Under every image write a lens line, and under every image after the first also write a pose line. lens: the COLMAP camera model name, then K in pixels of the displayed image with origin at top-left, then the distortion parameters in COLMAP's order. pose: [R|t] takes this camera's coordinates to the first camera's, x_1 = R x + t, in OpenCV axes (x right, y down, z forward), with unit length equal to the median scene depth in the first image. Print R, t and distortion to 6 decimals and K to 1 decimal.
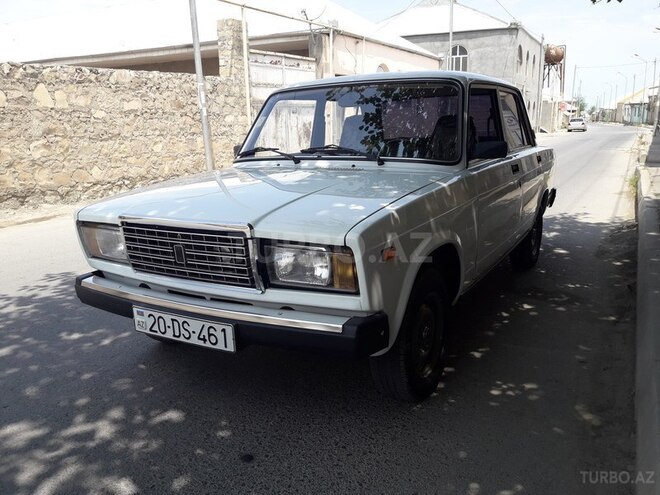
lens RADIAL K [[544.1, 0, 330.0], [0, 544.1, 247.5], [0, 0, 1]] dist [-0.001792, -0.017217]
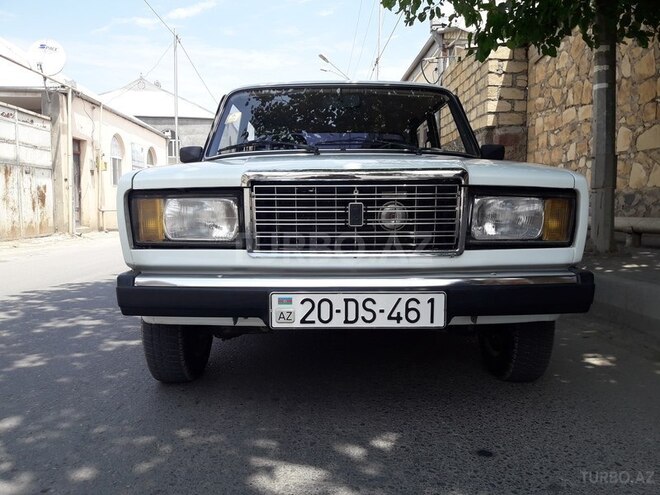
lens RADIAL K [[544.1, 0, 330.0], [0, 544.1, 247.5], [0, 0, 1]] dist [-0.001792, -0.017217]
pose [[0.862613, -0.008112, 0.505799, -0.179957], [0.085364, 0.987867, -0.129740, 0.040526], [-0.498610, 0.155092, 0.852839, 0.088635]]
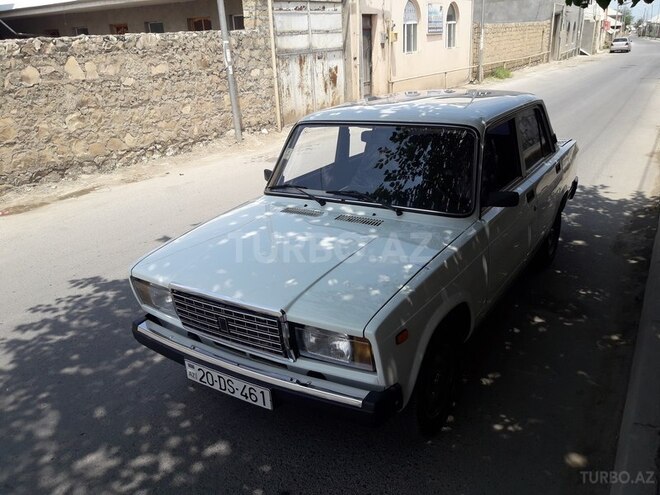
lens RADIAL K [[544.1, 0, 330.0], [0, 544.1, 247.5], [0, 0, 1]] dist [-0.001792, -0.017217]
pose [[0.998572, -0.005634, -0.053129, 0.003942], [0.012449, 0.991588, 0.128835, -0.075563], [0.051956, -0.129313, 0.990242, -0.030357]]
